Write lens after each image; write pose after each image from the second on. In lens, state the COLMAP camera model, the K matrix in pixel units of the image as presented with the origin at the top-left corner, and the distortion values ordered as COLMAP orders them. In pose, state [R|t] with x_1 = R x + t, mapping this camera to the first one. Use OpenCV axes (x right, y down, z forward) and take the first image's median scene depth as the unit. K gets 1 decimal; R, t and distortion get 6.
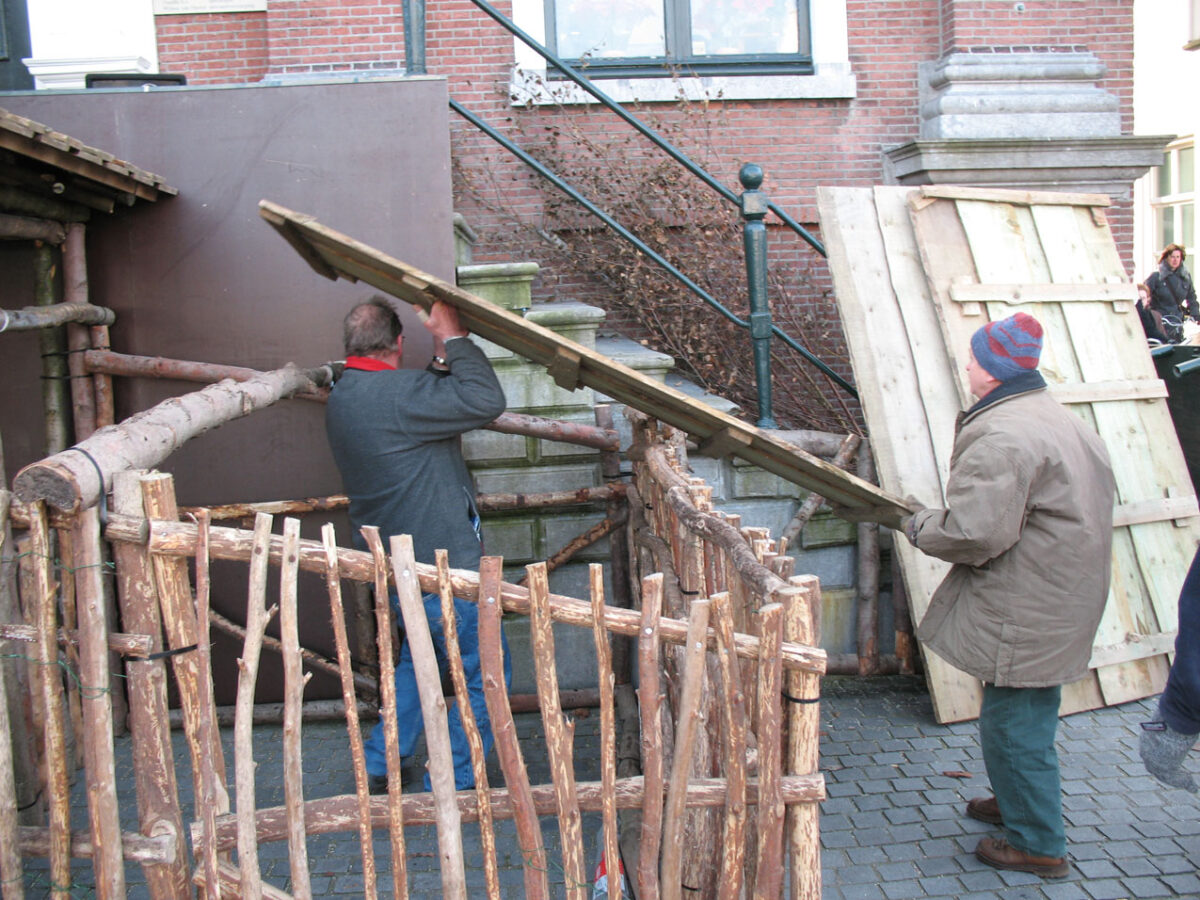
lens RADIAL K [[1234.4, 0, 609.9], [0, 1234.4, 449.9], [0, 0, 1]] dist [-0.194110, 0.227609]
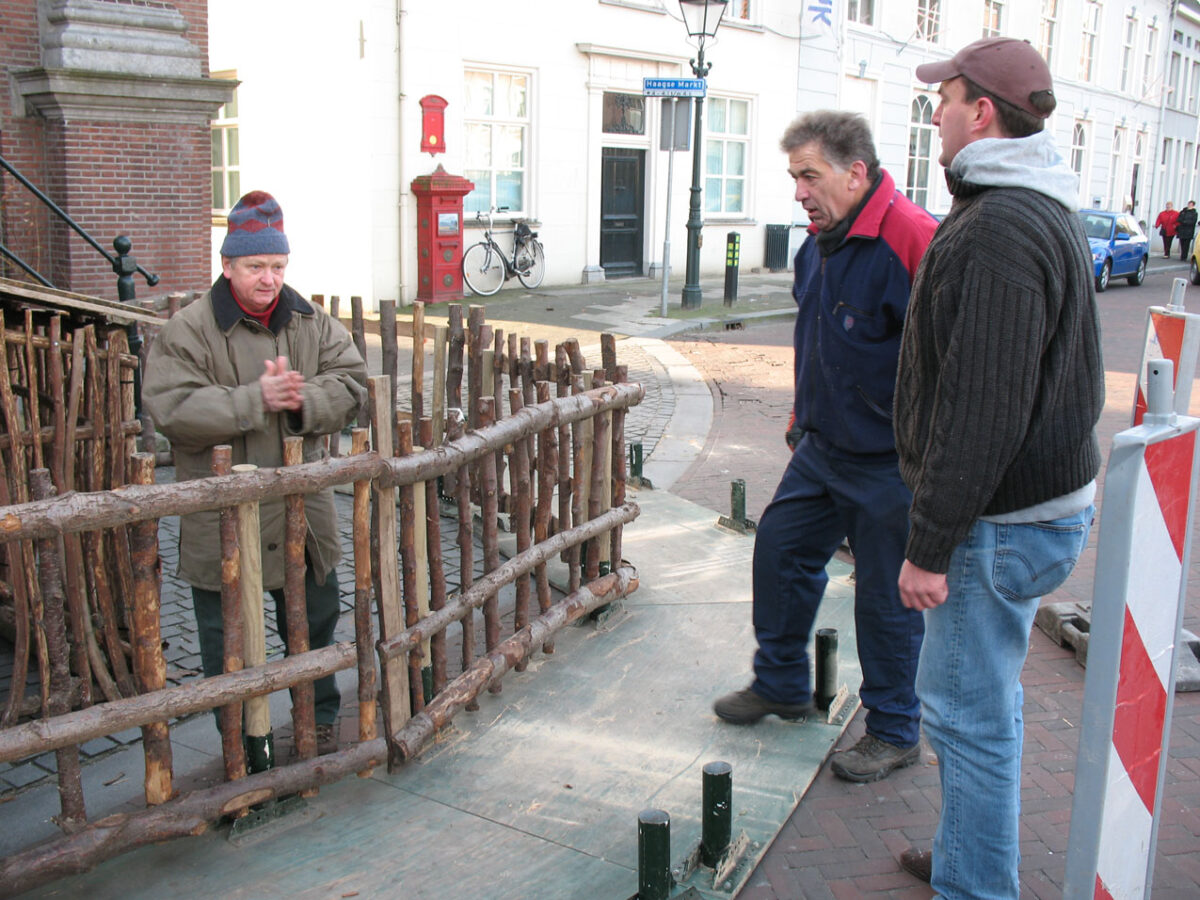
lens RADIAL K [[1234.4, 0, 609.9], [0, 1234.4, 449.9], [0, 0, 1]] dist [-0.194110, 0.227609]
pose [[0.726148, -0.085768, 0.682168, -0.183962], [0.037733, 0.995665, 0.085018, 0.052661], [-0.686502, -0.035996, 0.726236, -0.291634]]
